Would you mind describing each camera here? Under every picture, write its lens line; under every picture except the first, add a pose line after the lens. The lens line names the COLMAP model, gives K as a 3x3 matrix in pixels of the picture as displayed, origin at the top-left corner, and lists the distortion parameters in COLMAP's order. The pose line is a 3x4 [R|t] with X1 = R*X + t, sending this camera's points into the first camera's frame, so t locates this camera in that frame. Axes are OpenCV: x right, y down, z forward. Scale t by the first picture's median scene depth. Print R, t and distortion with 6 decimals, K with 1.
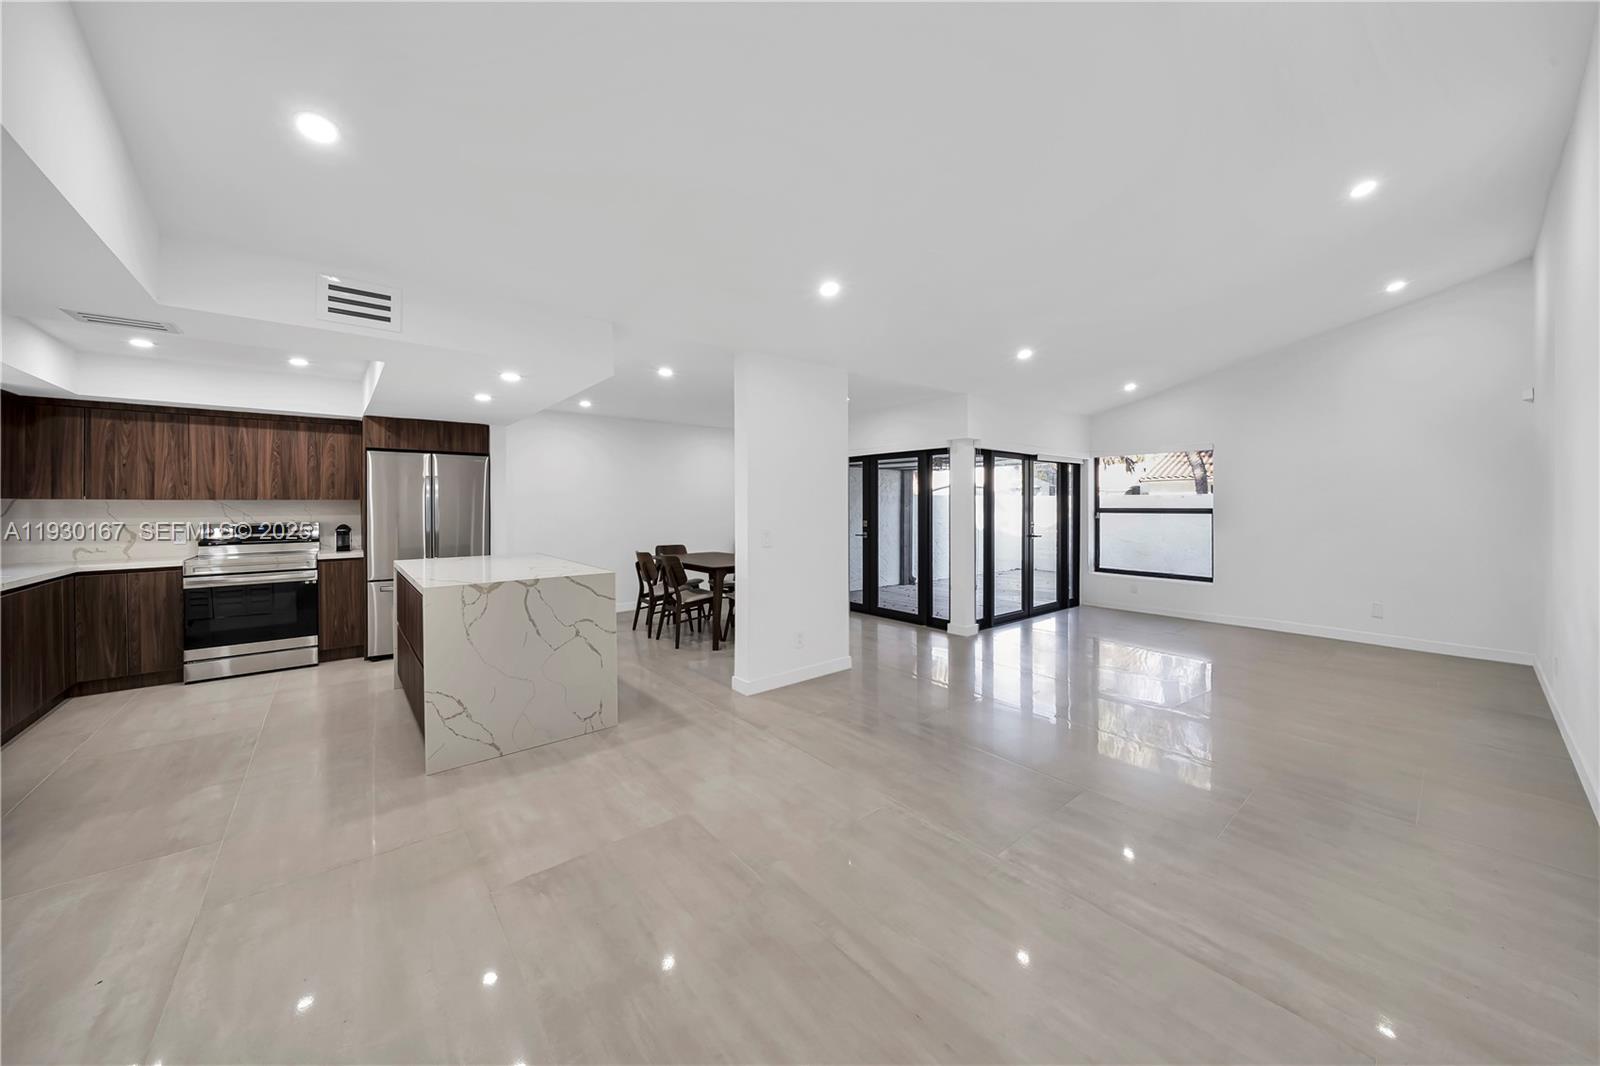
lens RADIAL K [[549.7, 0, 785.1], [0, 549.7, 513.4], [0, 0, 1]] dist [0.000479, 0.000022]
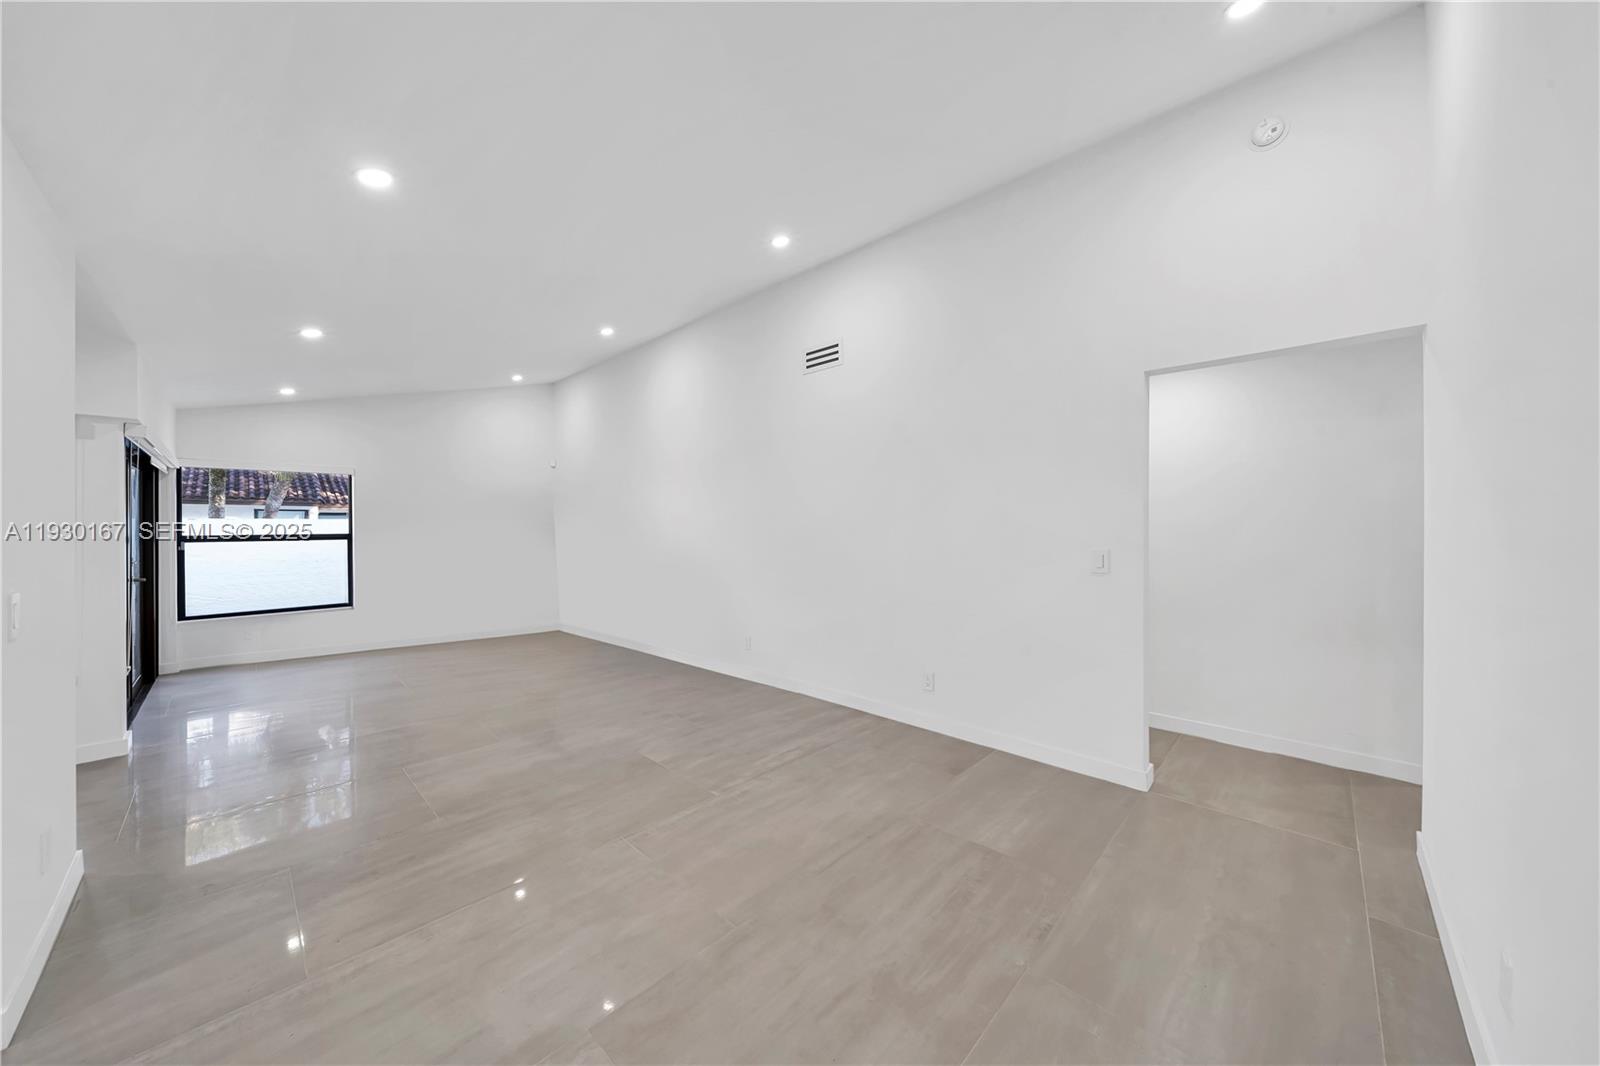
lens RADIAL K [[549.7, 0, 810.0], [0, 549.7, 527.9], [0, 0, 1]] dist [0.000479, 0.000022]
pose [[-0.126540, -0.000859, 0.991961, -0.680180], [0.025016, 0.999679, 0.004057, -0.006526], [-0.991646, 0.025328, -0.126478, 0.682426]]
